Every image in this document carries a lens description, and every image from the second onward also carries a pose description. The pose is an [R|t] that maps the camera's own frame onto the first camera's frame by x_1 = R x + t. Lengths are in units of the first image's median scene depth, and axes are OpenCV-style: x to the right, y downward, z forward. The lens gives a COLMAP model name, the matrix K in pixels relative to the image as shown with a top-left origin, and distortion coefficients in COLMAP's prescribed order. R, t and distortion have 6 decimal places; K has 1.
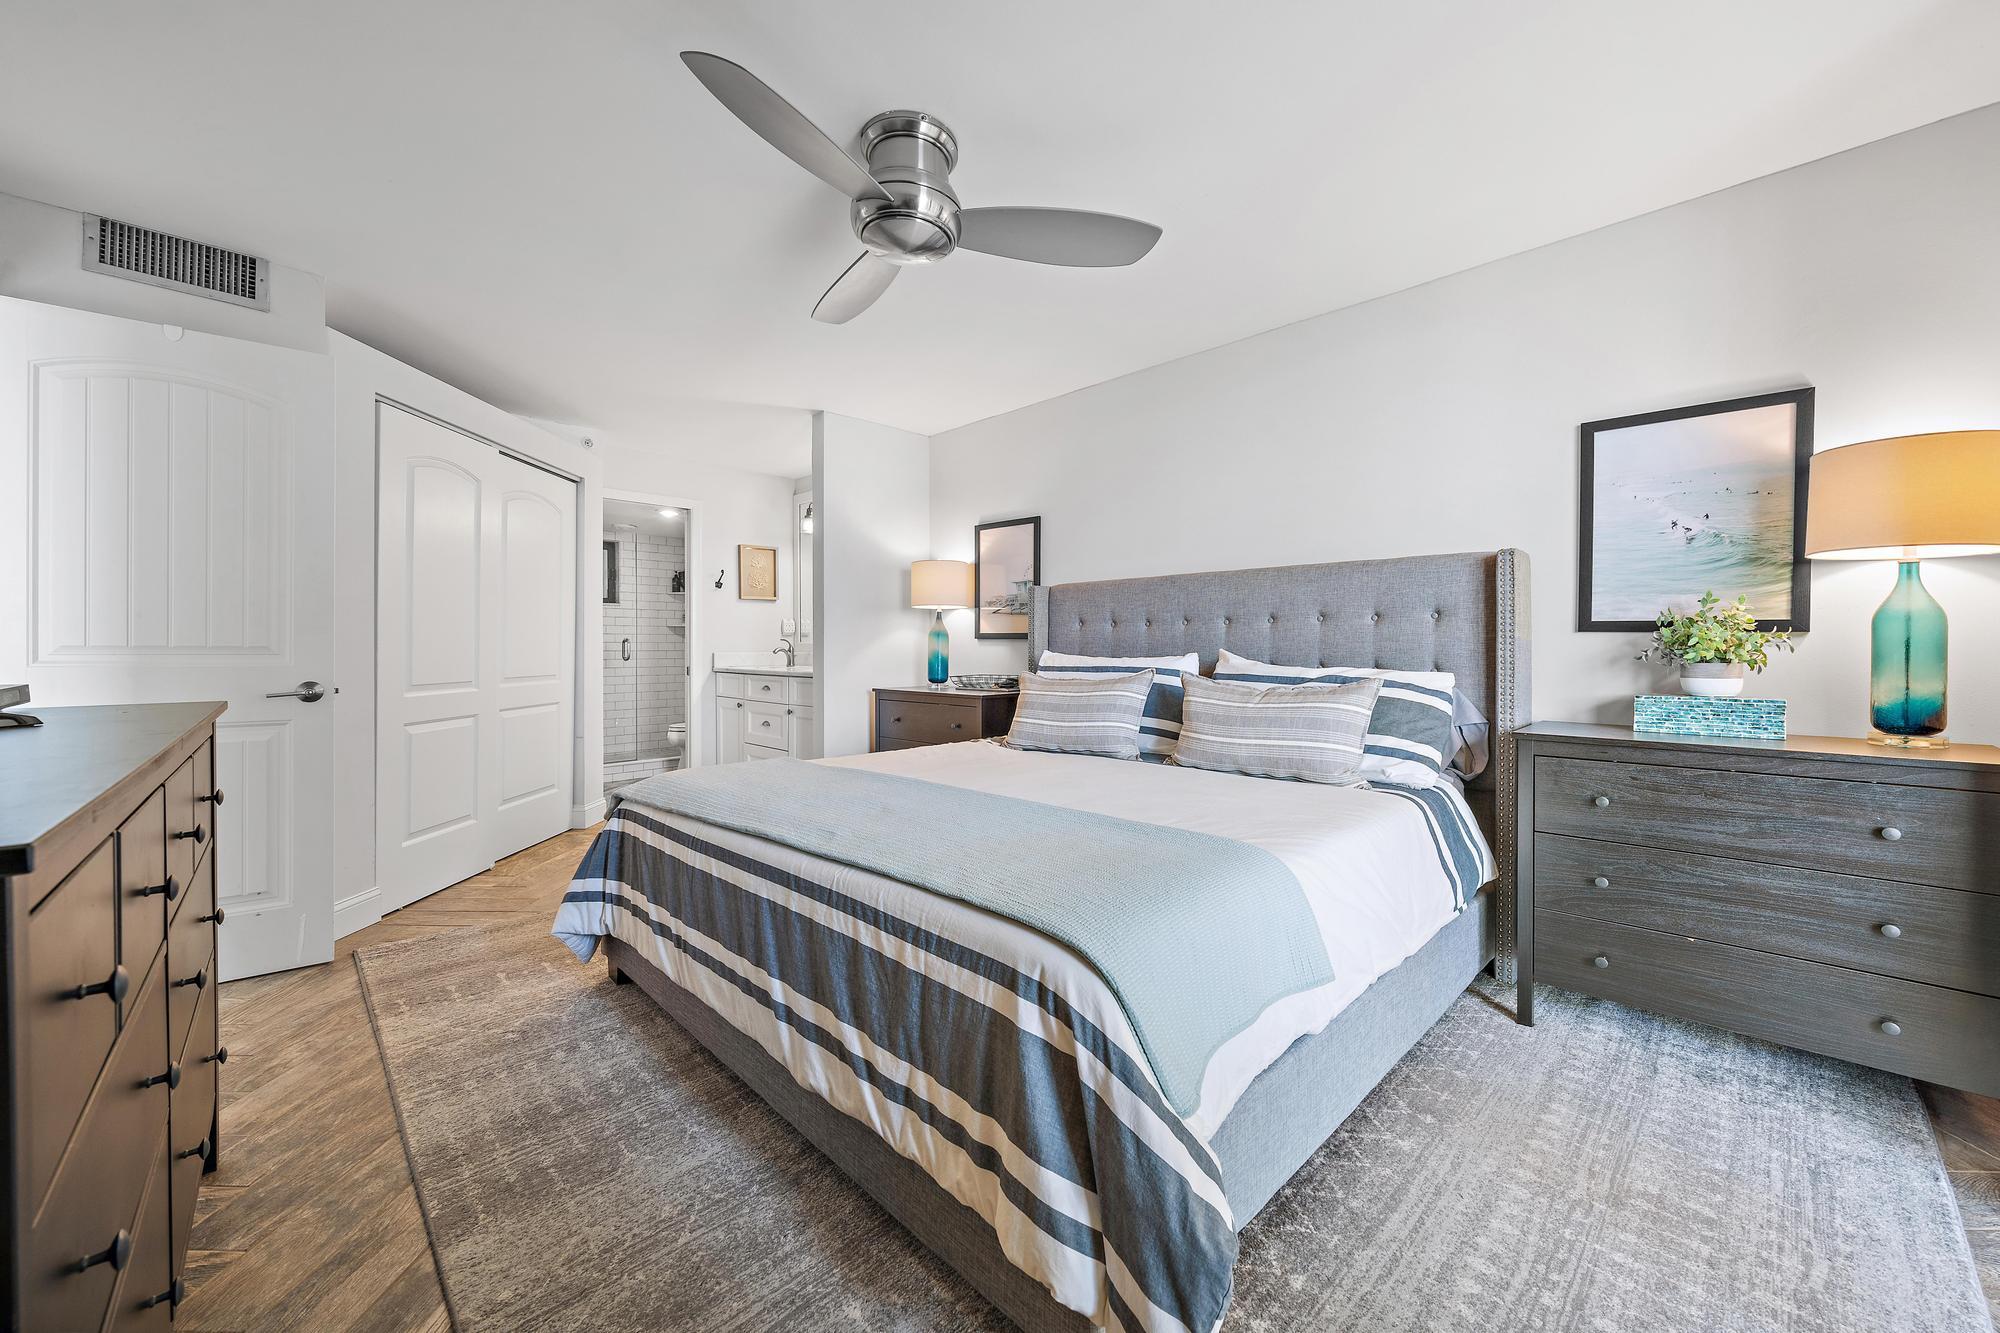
lens RADIAL K [[804.9, 0, 1014.8], [0, 804.9, 650.2], [0, 0, 1]] dist [-0.004197, -0.000564]
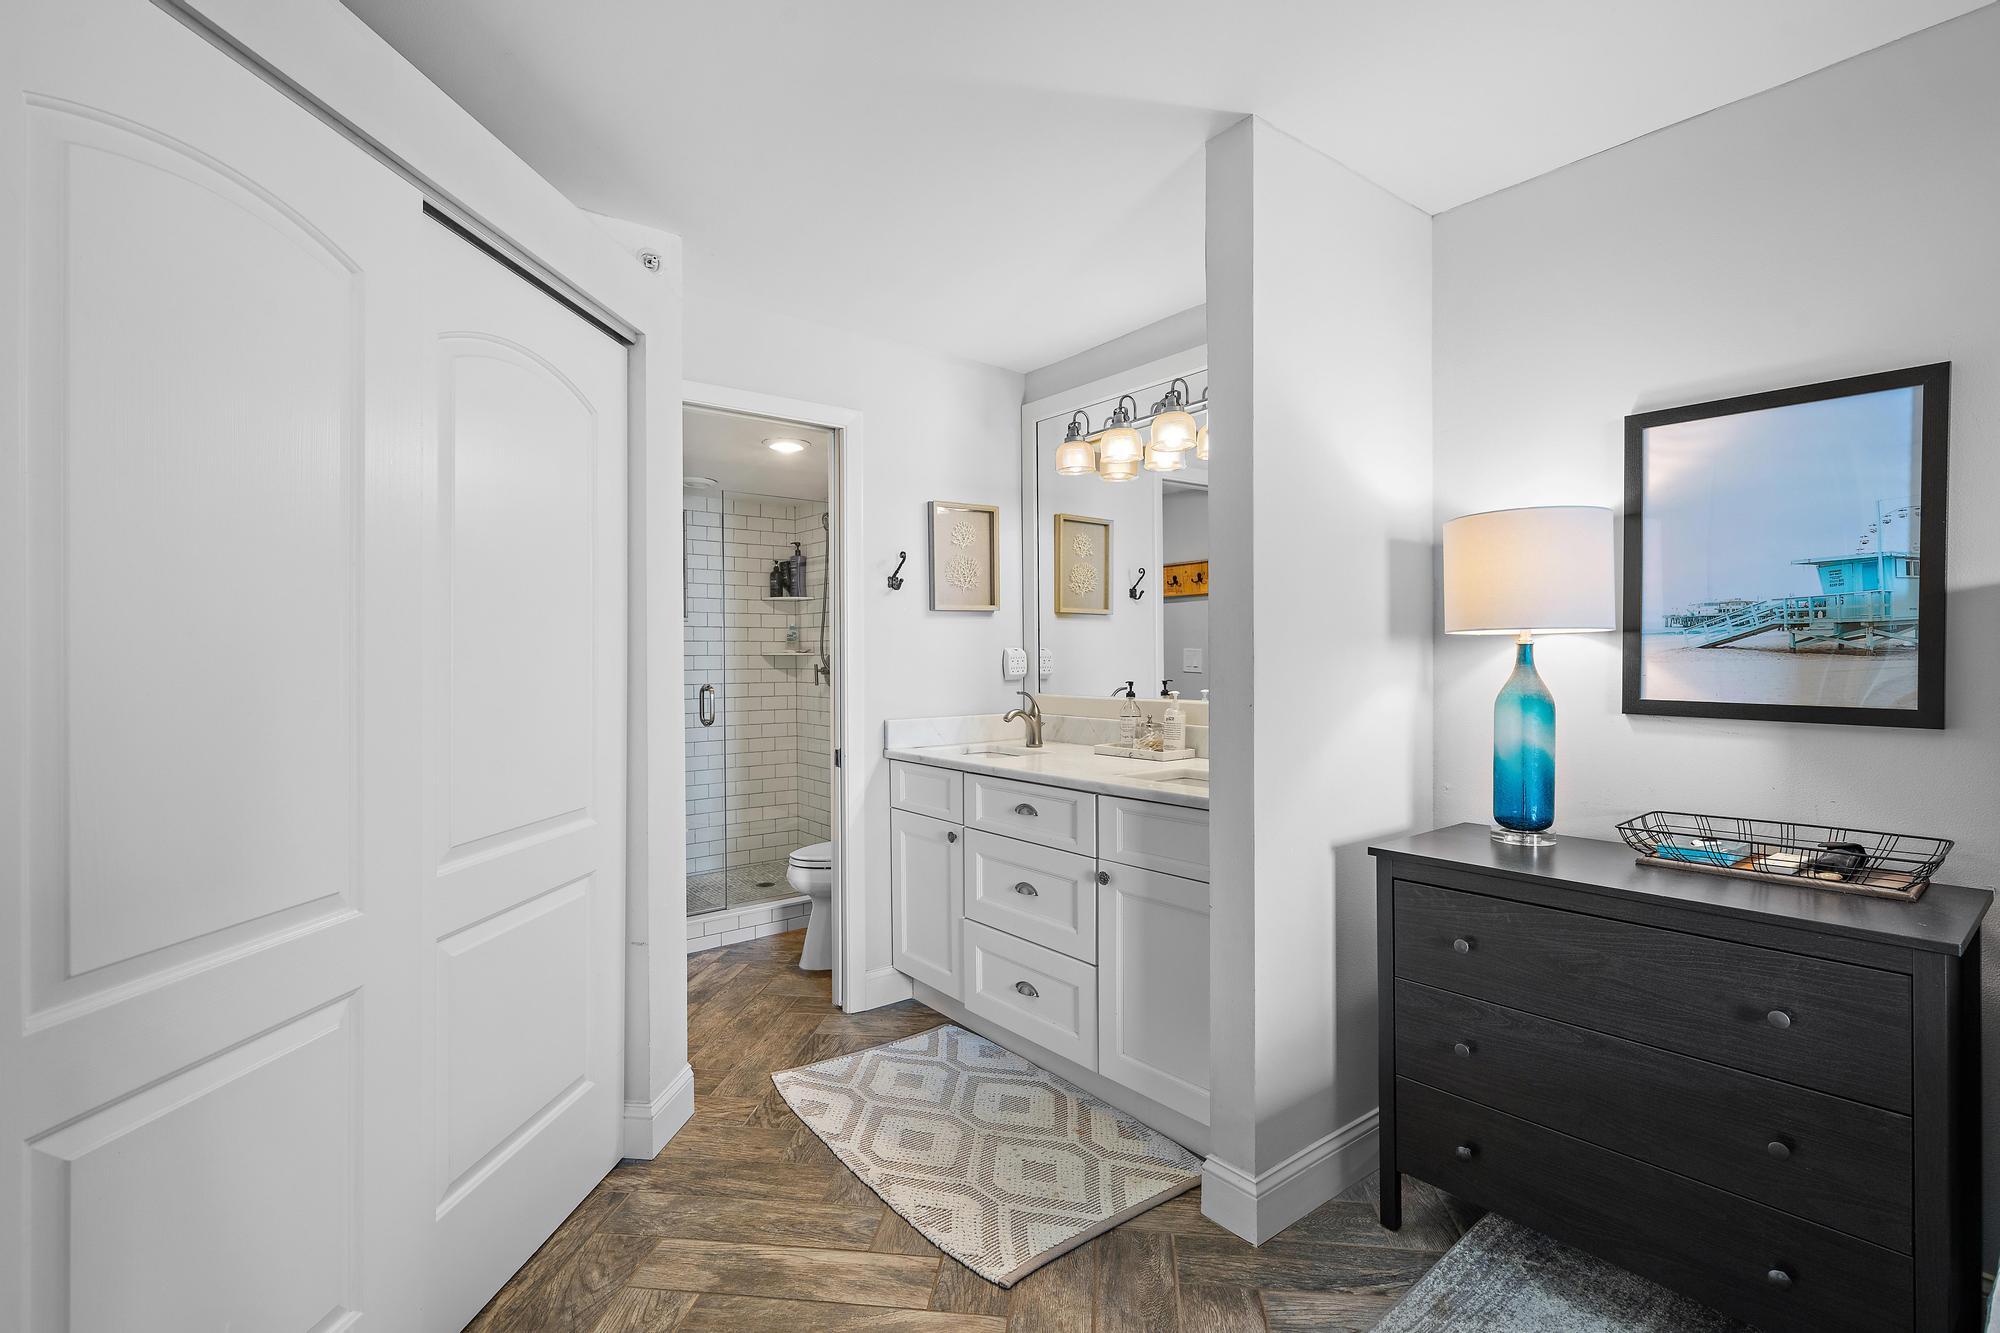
lens RADIAL K [[962.5, 0, 996.7], [0, 962.5, 662.7], [0, 0, 1]] dist [0.000934, -0.000385]
pose [[0.993602, -0.004837, -0.112833, -0.286472], [0.005411, 0.999974, 0.004780, -0.041520], [0.112807, -0.005360, 0.993603, 0.501432]]
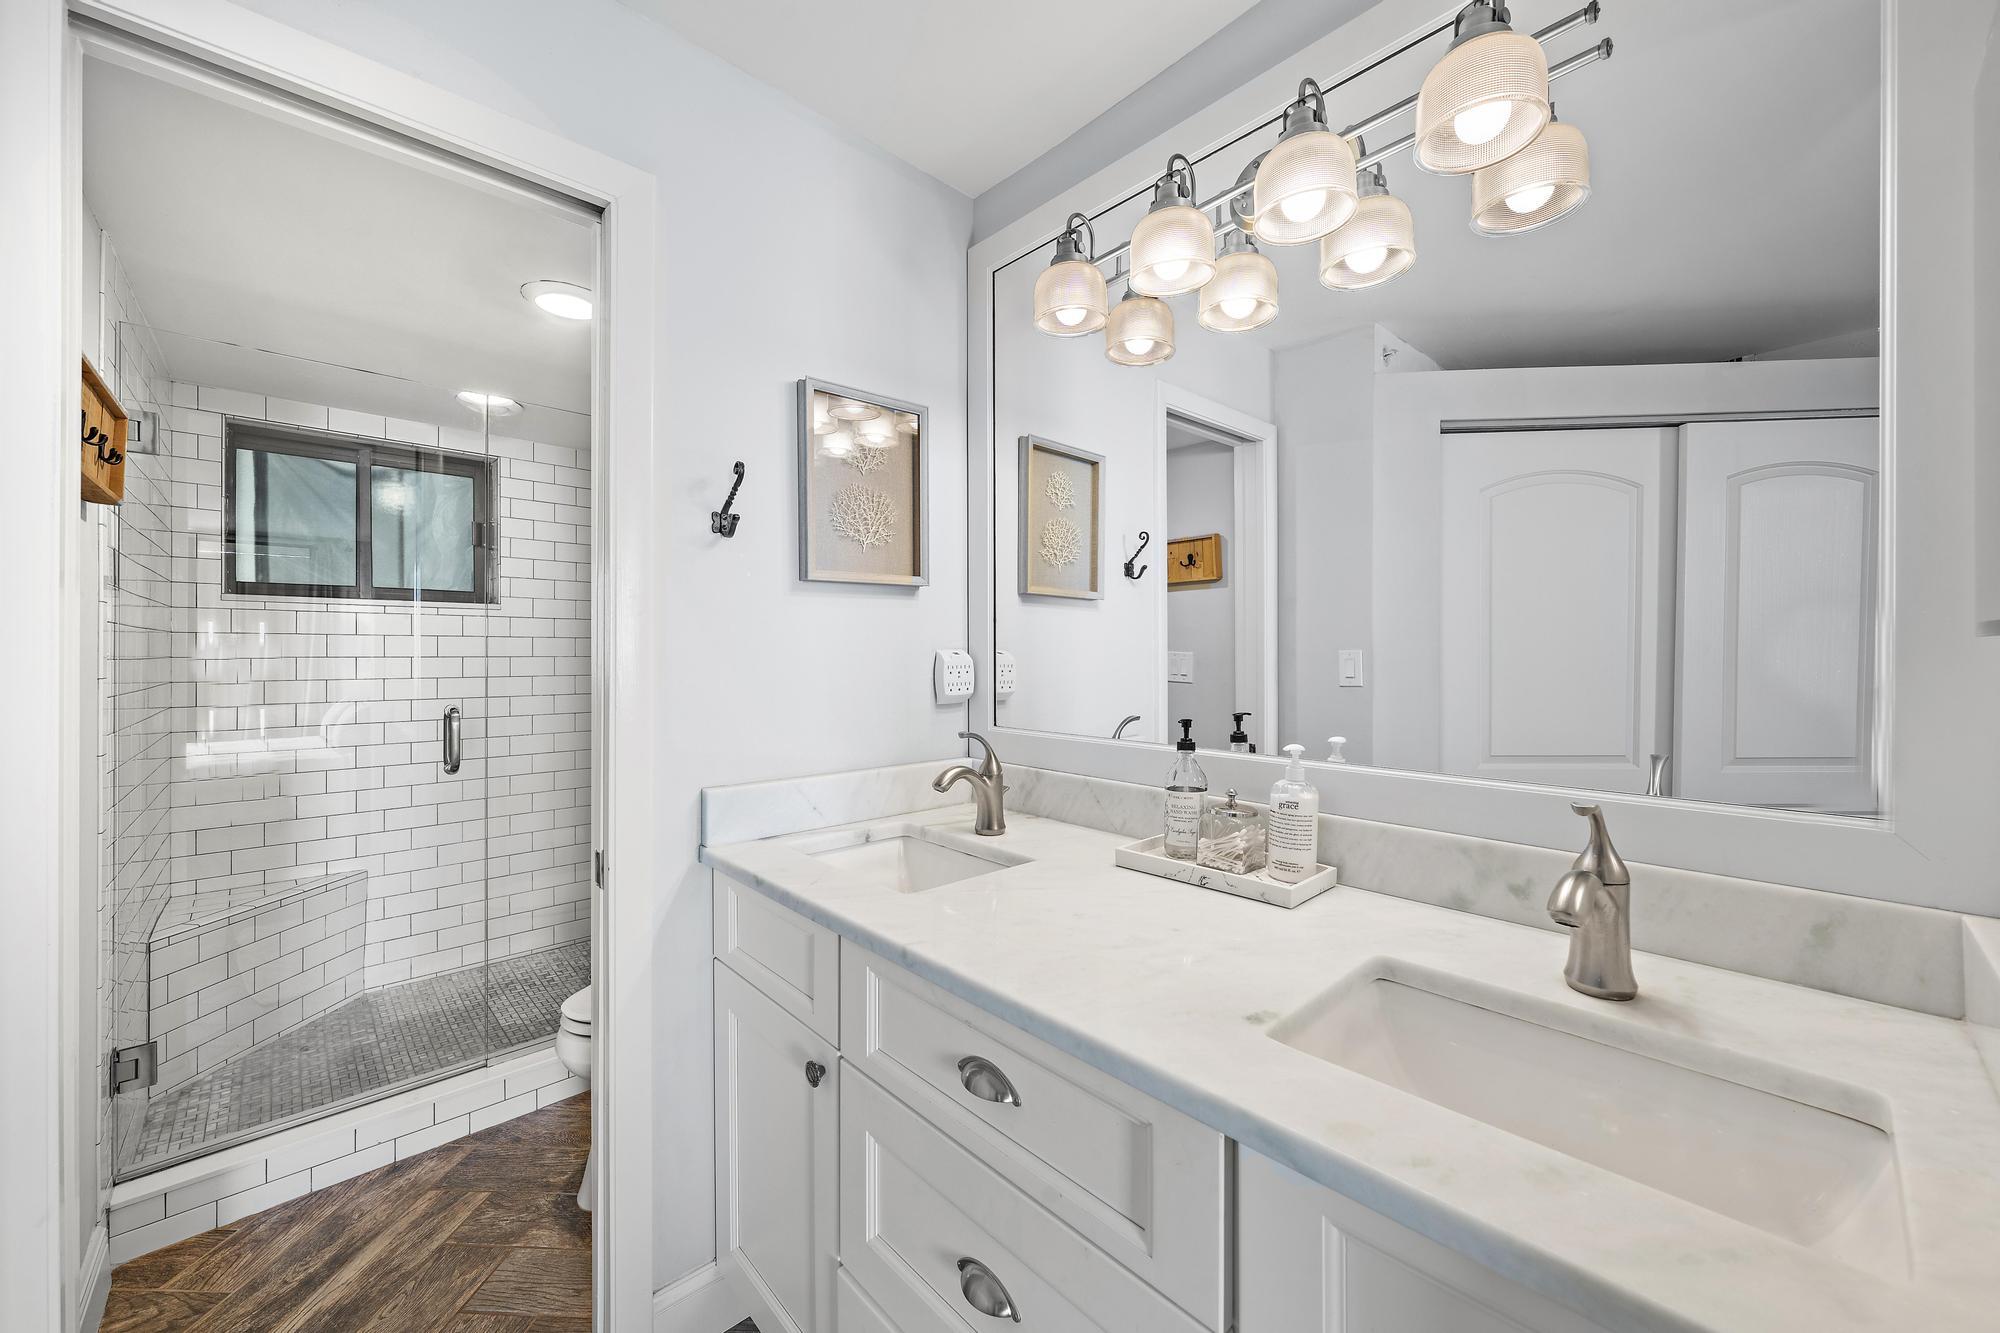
lens RADIAL K [[804.9, 0, 1002.6], [0, 804.9, 648.0], [0, 0, 1]] dist [-0.004197, -0.000564]
pose [[0.999638, -0.000291, -0.026914, -0.326646], [-0.000026, 0.999931, -0.011743, -0.046207], [0.026915, 0.011740, 0.999569, 0.896707]]
